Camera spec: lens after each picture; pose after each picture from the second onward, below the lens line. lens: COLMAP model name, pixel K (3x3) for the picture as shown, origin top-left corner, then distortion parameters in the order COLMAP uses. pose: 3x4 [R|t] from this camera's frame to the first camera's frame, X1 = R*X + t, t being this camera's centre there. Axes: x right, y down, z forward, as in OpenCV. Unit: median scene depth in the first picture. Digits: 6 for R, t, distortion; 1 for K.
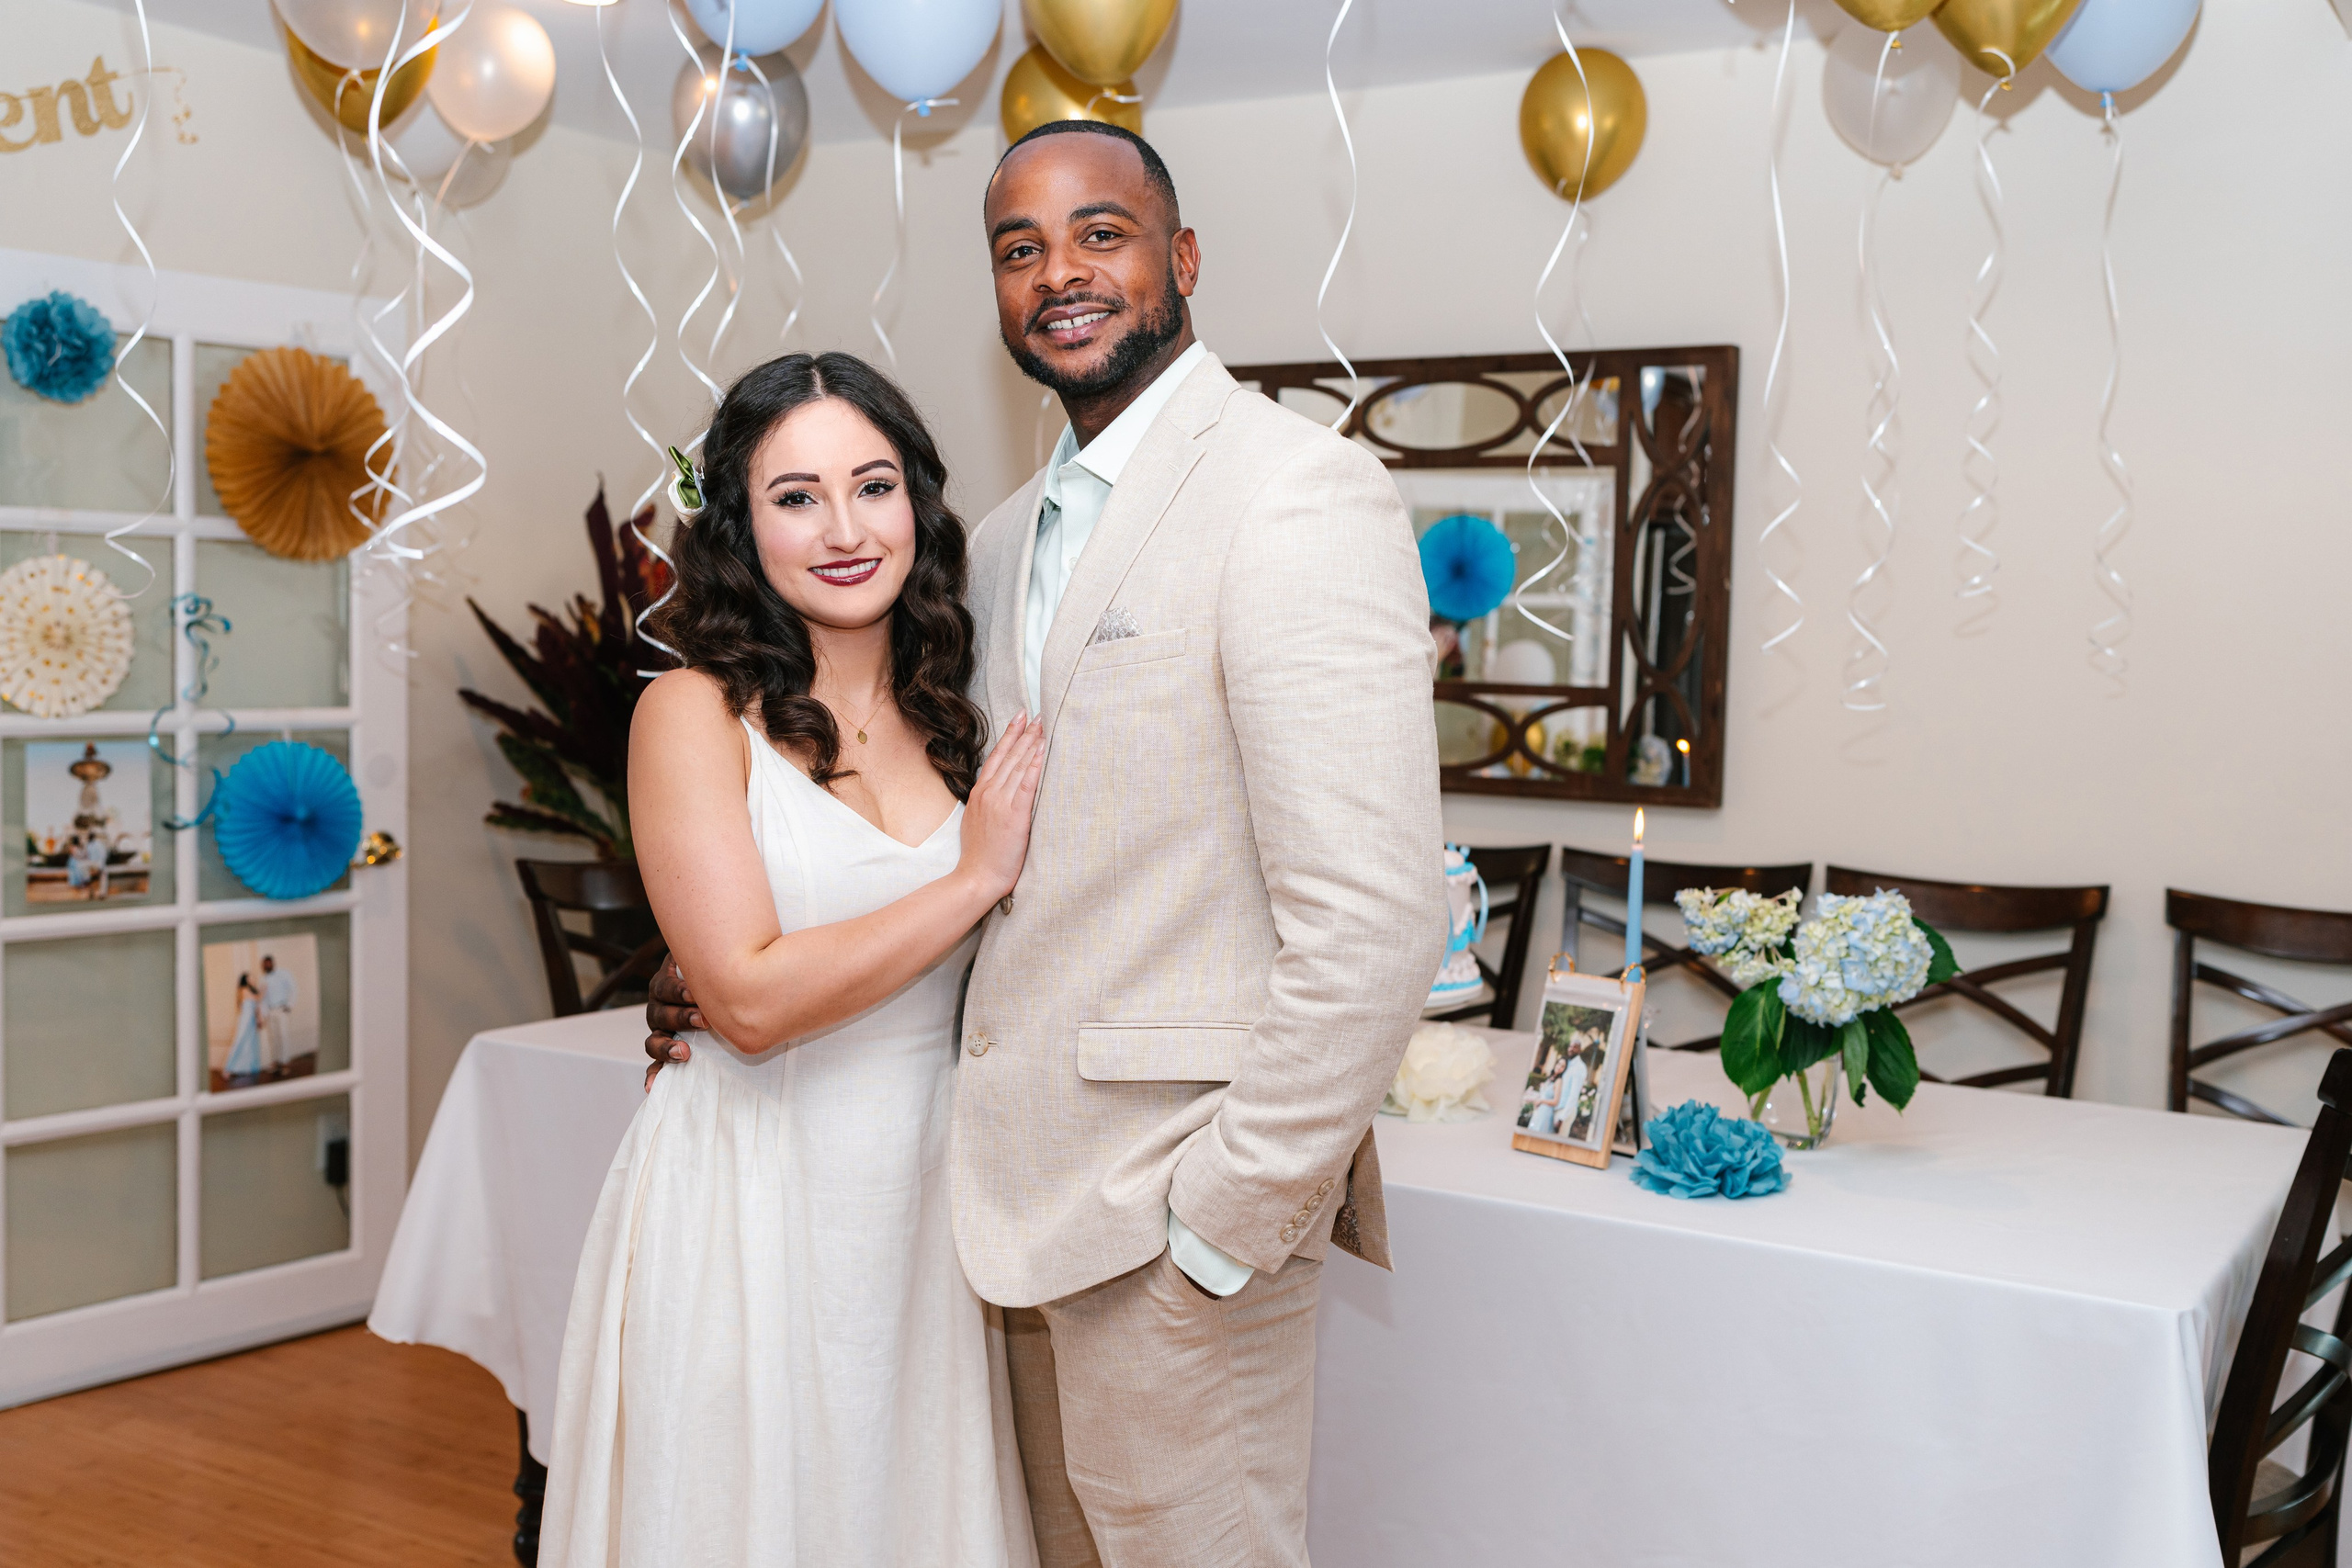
lens RADIAL K [[2413.3, 0, 1176.0], [0, 2413.3, 784.0], [0, 0, 1]] dist [0.038585, -0.048331]
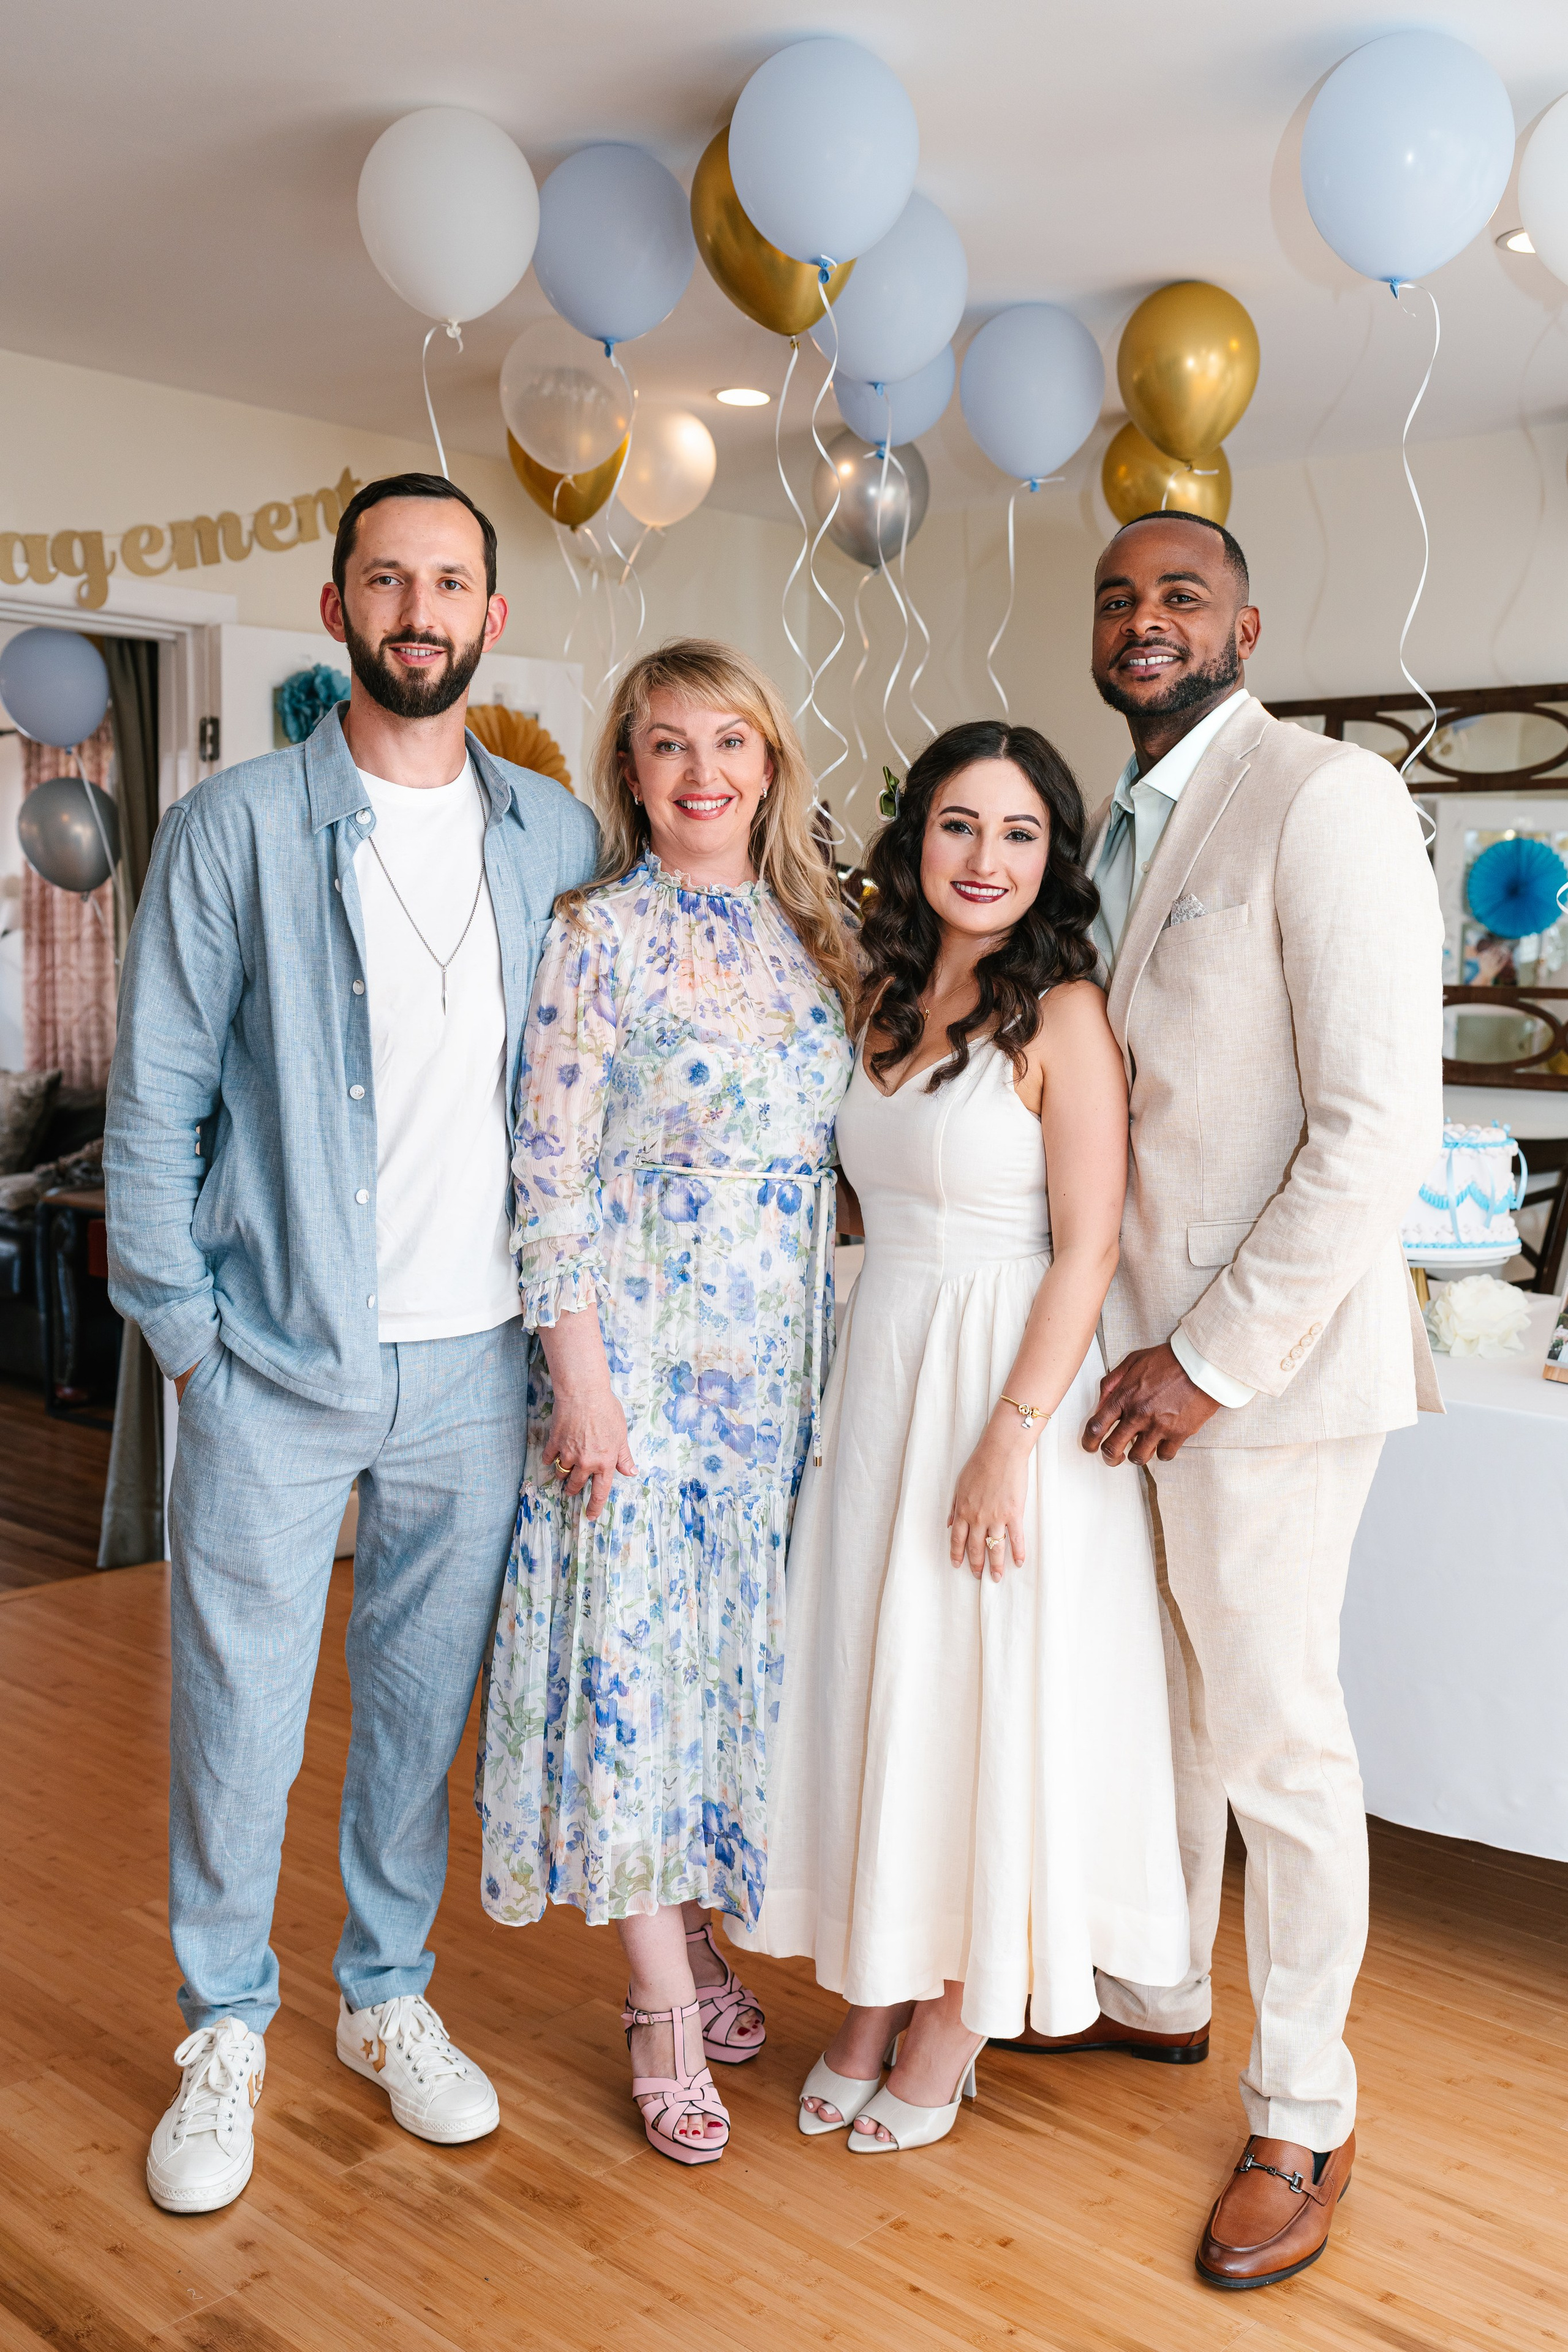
lens RADIAL K [[2389.9, 0, 784.0], [0, 2389.9, 1176.0], [0, 0, 1]] dist [-0.013353, 0.070541]
pose [[0.982974, 0.016054, -0.183044, -0.007267], [-0.012784, 0.999737, 0.019031, 0.028132], [0.183301, -0.016367, 0.982921, -0.139518]]
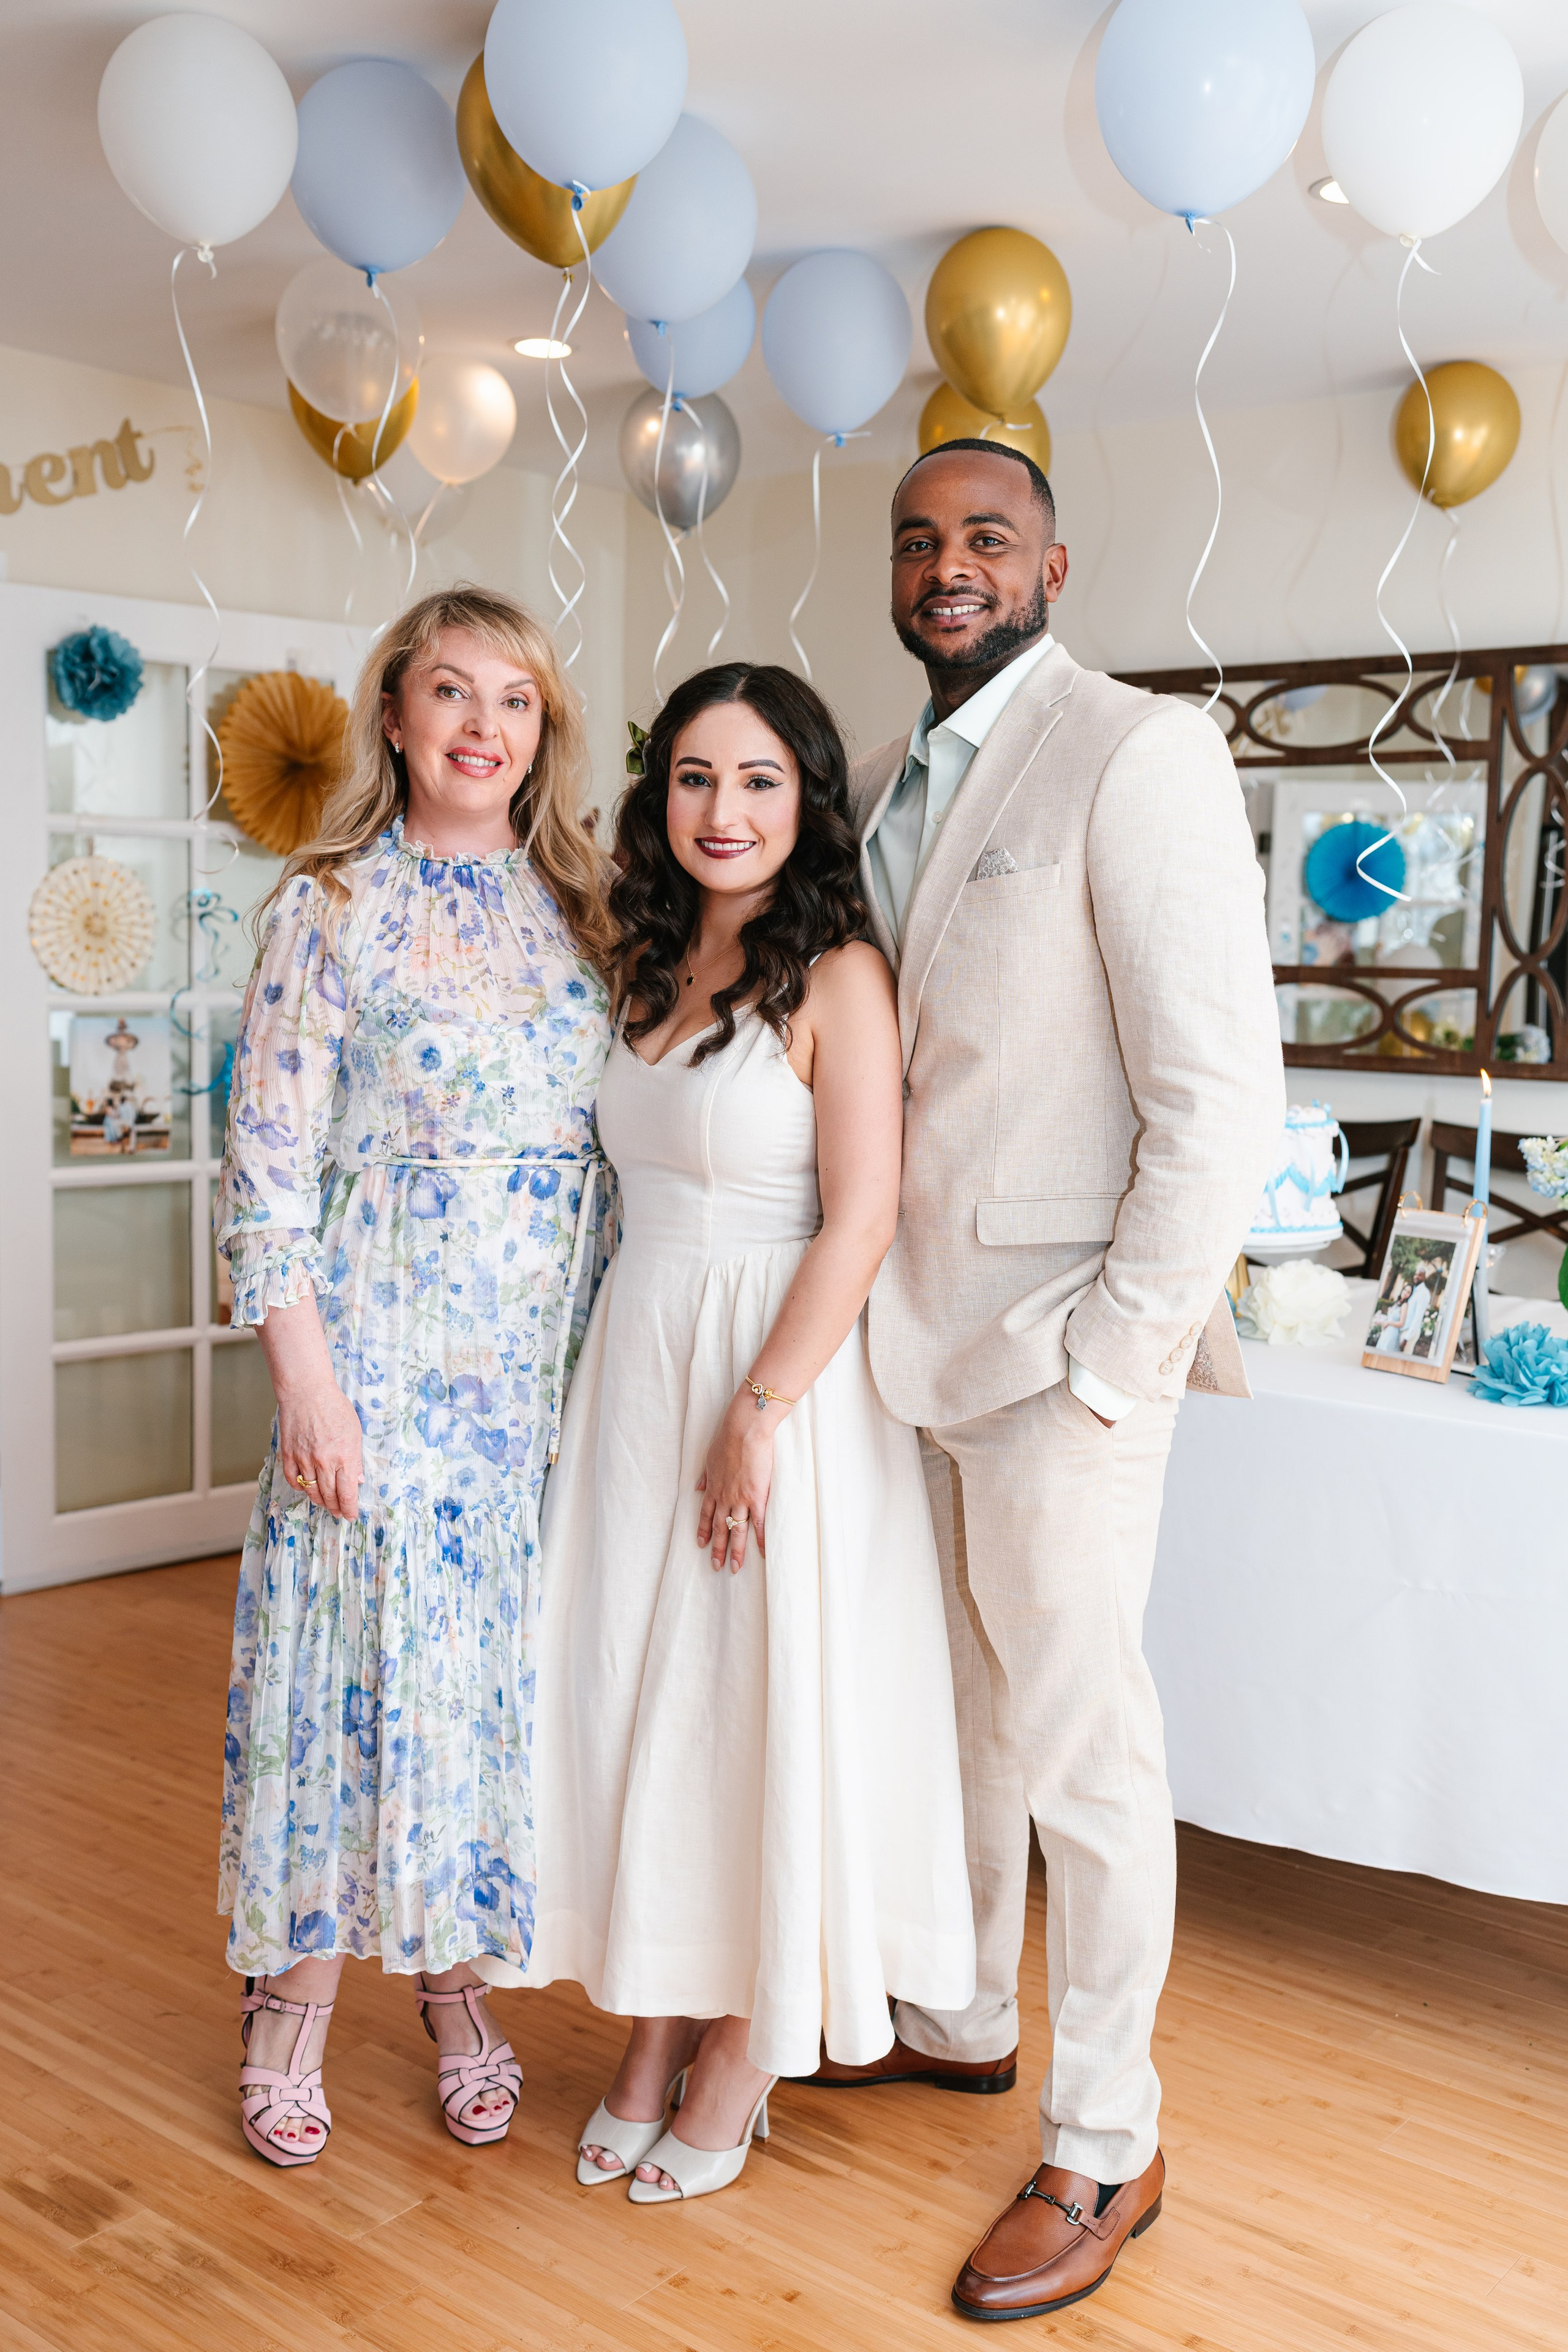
lens RADIAL K [[2413.6, 0, 778.7], [0, 2413.6, 1169.9], [0, 0, 1]] dist [0.038585, -0.048331]
pose [[0.991905, 0.009269, -0.126644, 0.009500], [-0.006561, 0.999741, 0.021786, 0.028372], [0.126813, -0.020779, 0.991709, -0.105370]]
